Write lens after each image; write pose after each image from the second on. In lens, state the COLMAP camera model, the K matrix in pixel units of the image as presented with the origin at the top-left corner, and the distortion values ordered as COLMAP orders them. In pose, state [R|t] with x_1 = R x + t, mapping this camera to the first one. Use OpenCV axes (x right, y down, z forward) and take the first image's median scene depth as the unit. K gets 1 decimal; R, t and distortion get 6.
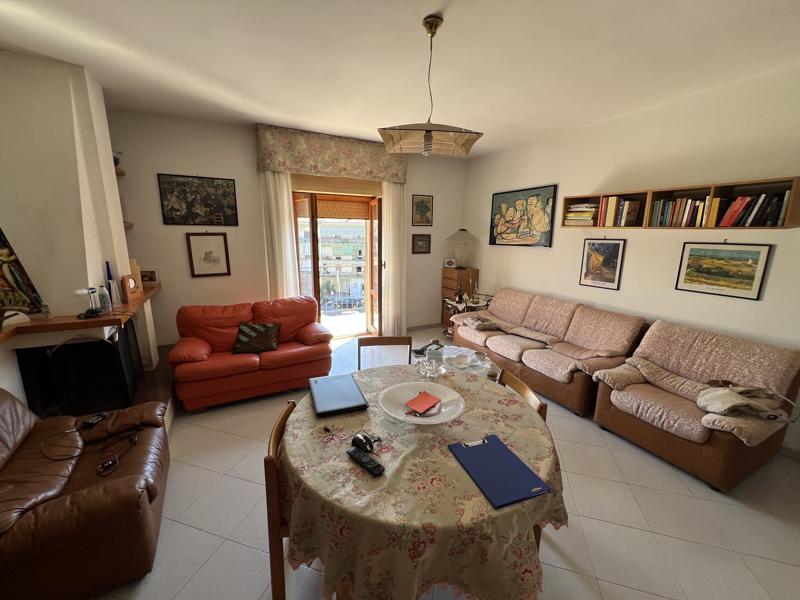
lens RADIAL K [[319.6, 0, 398.5], [0, 319.6, 298.7], [0, 0, 1]] dist [0.000161, -0.000500]
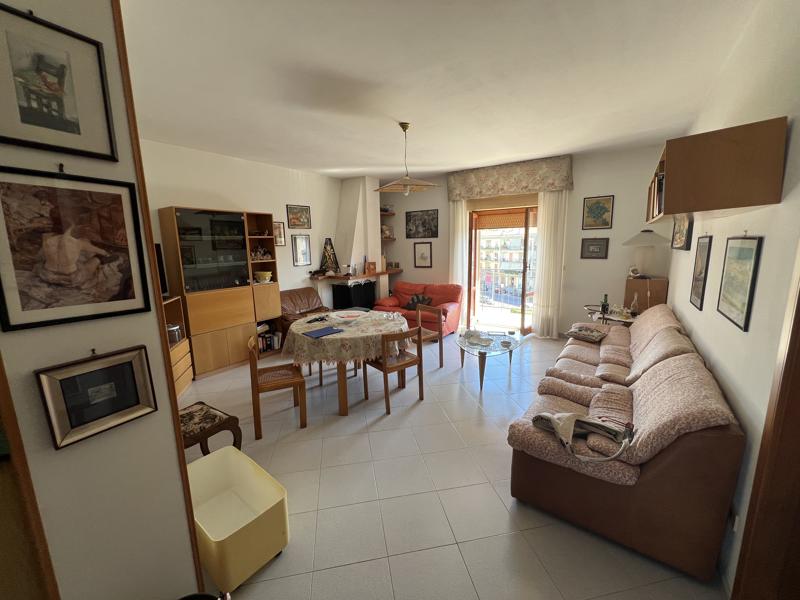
lens RADIAL K [[319.6, 0, 398.5], [0, 319.6, 298.7], [0, 0, 1]] dist [0.000161, -0.000500]
pose [[0.459763, 0.129886, -0.878492, 0.868537], [-0.157014, 0.985550, 0.063540, 0.005552], [0.874051, 0.108722, 0.473514, 0.096494]]
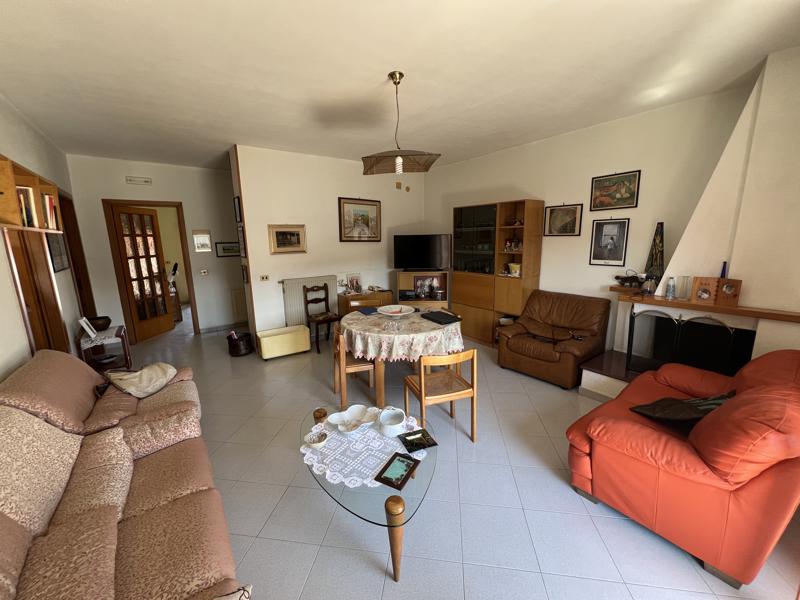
lens RADIAL K [[319.6, 0, 398.5], [0, 319.6, 298.7], [0, 0, 1]] dist [0.000161, -0.000500]
pose [[-0.989677, 0.032354, -0.139613, 0.135707], [-0.023938, 0.923178, 0.383628, -0.247681], [0.141299, 0.383010, -0.912874, 1.227343]]
